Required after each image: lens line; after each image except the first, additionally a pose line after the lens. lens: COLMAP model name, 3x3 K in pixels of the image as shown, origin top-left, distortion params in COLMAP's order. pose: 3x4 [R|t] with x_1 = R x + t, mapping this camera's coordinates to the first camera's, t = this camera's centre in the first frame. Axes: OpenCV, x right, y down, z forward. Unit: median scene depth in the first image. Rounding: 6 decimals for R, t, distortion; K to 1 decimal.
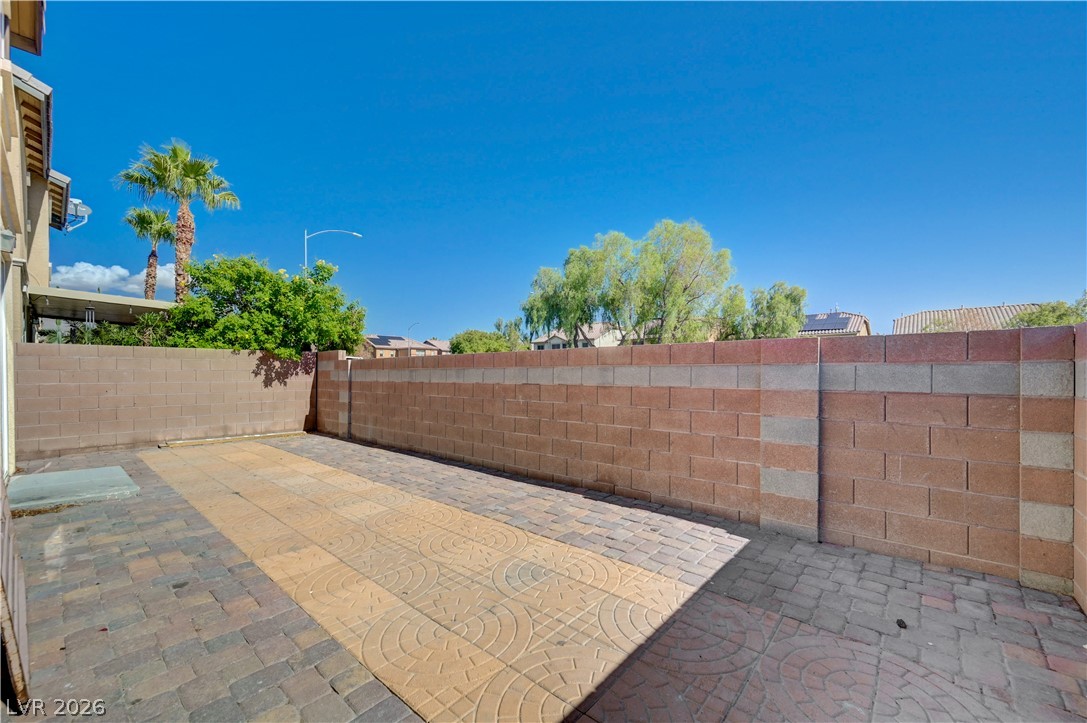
lens RADIAL K [[433.0, 0, 547.2], [0, 433.0, 374.3], [0, 0, 1]] dist [-0.001776, -0.000062]
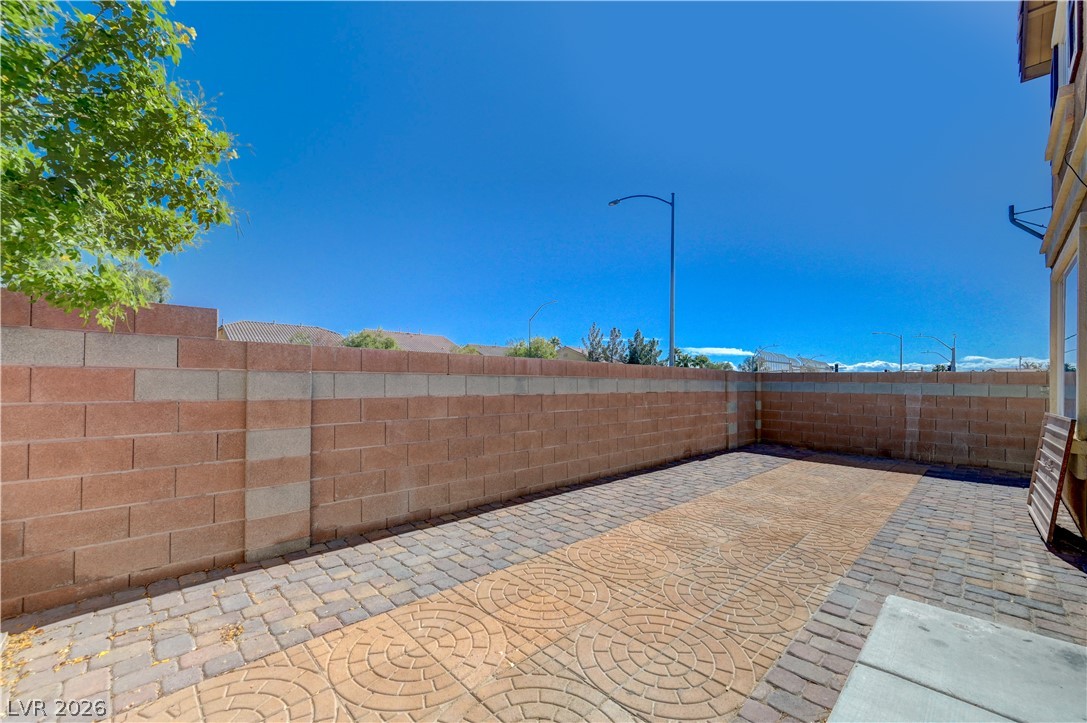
lens RADIAL K [[433.0, 0, 547.2], [0, 433.0, 374.3], [0, 0, 1]] dist [-0.001776, -0.000062]
pose [[0.091068, 0.017627, 0.995689, -1.071520], [-0.011061, 0.999800, -0.016688, -0.004001], [-0.995783, -0.009494, 0.091245, 0.971710]]
